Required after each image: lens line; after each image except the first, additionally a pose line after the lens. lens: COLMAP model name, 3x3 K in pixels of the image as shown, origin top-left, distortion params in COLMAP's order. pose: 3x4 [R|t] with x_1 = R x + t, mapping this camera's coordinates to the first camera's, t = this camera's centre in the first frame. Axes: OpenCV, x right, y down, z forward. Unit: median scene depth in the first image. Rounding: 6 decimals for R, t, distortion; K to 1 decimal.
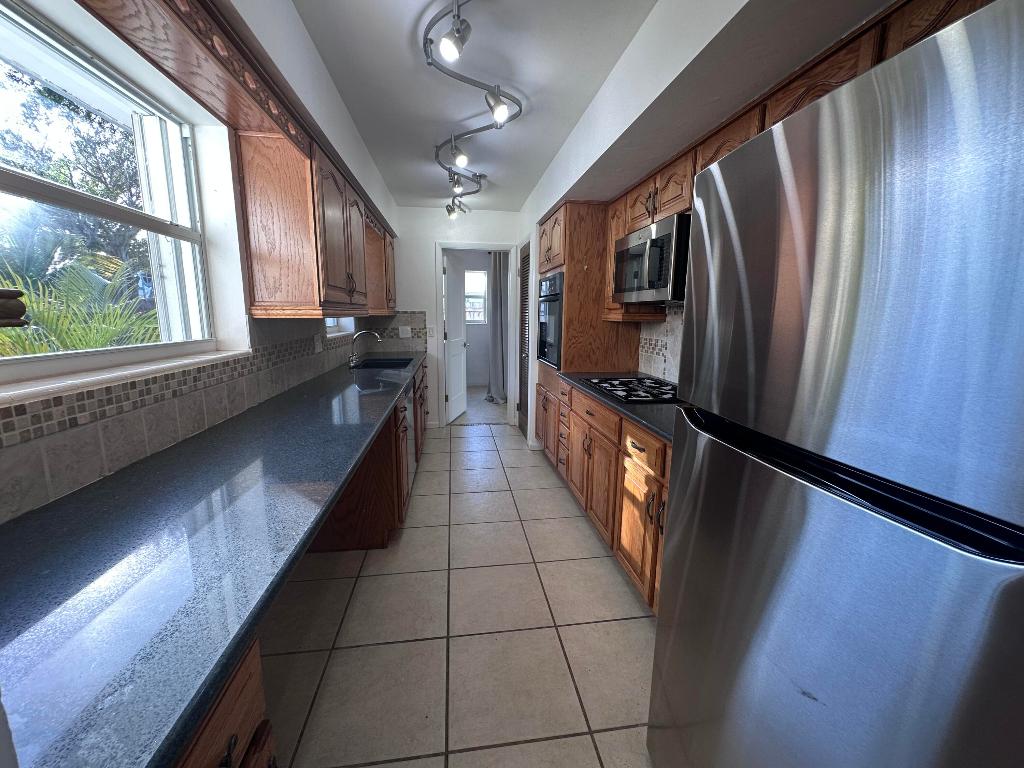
lens RADIAL K [[410.7, 0, 508.9], [0, 410.7, 385.2], [0, 0, 1]] dist [-0.002928, -0.000055]
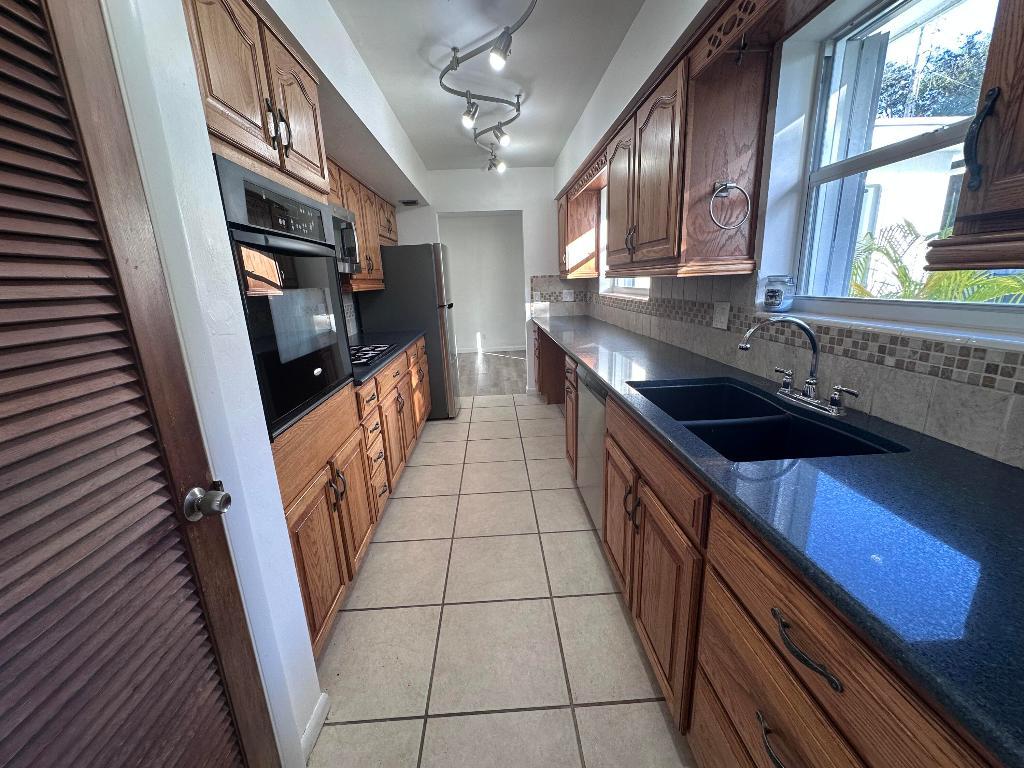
lens RADIAL K [[410.7, 0, 508.9], [0, 410.7, 385.2], [0, 0, 1]] dist [-0.002928, -0.000055]
pose [[-0.995159, 0.007694, 0.097975, -0.154329], [0.046936, 0.913095, 0.405037, -0.315783], [-0.086344, 0.407675, -0.909036, 1.956262]]
